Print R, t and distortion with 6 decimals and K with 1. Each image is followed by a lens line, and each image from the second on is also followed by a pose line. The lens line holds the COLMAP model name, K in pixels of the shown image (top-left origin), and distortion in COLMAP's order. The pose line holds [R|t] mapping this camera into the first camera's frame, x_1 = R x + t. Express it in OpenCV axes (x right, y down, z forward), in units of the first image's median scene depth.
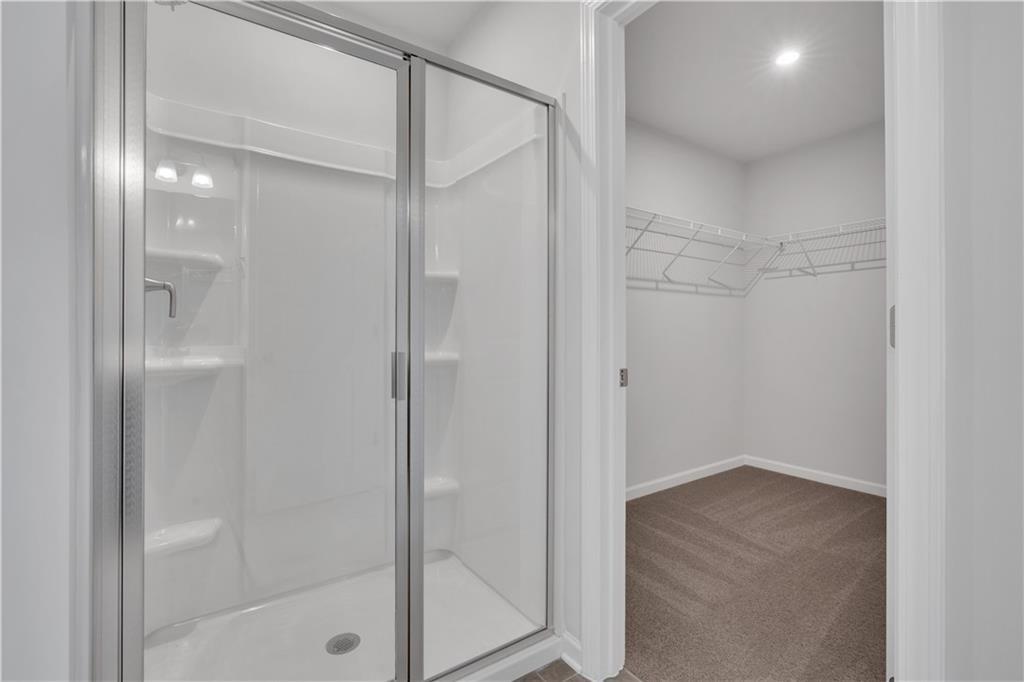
lens RADIAL K [[460.5, 0, 510.7], [0, 460.5, 336.5], [0, 0, 1]] dist [-0.002285, 0.001045]
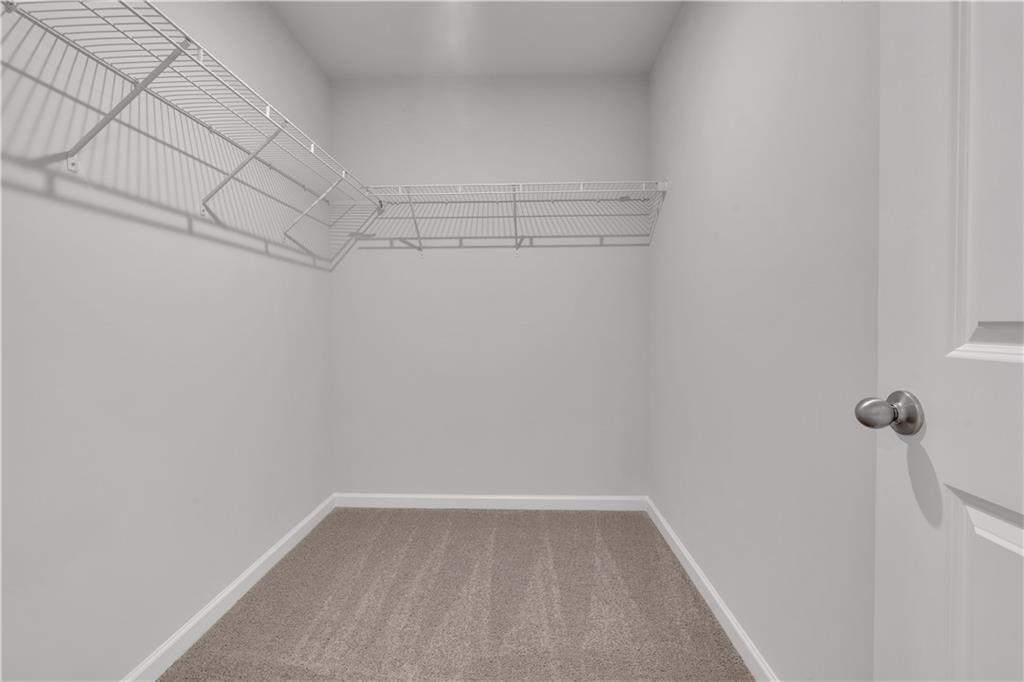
lens RADIAL K [[460.5, 0, 510.7], [0, 460.5, 336.5], [0, 0, 1]] dist [-0.002285, 0.001045]
pose [[0.595976, -0.021220, 0.802721, 0.115736], [0.004530, 0.999724, 0.023065, -0.001098], [-0.802989, -0.010110, 0.595908, 0.399091]]
